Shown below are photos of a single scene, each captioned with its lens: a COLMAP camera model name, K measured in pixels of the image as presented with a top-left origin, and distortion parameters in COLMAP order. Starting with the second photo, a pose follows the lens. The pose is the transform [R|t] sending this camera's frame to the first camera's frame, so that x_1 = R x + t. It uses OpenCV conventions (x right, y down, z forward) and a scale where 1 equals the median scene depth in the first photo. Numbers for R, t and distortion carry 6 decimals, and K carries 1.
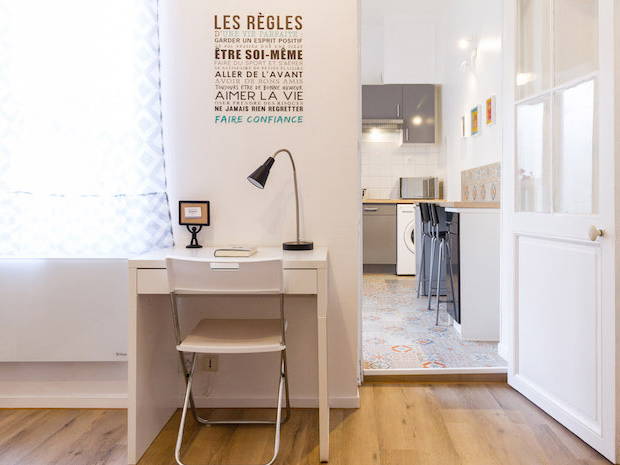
lens RADIAL K [[456.4, 0, 311.2], [0, 456.4, 212.2], [0, 0, 1]] dist [-0.005938, -0.001631]
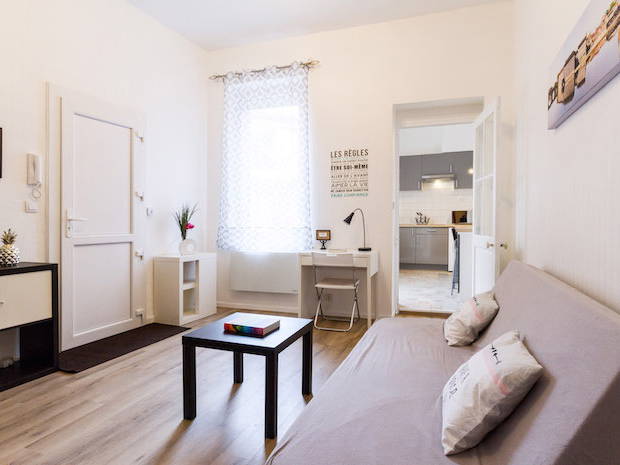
lens RADIAL K [[394.1, 0, 310.0], [0, 394.1, 232.5], [0, 0, 1]] dist [0.000587, -0.000163]
pose [[0.948710, 0.002340, -0.316140, 0.335532], [0.002177, 0.999901, 0.013934, -0.040246], [0.316141, -0.013908, 0.948610, -0.990288]]
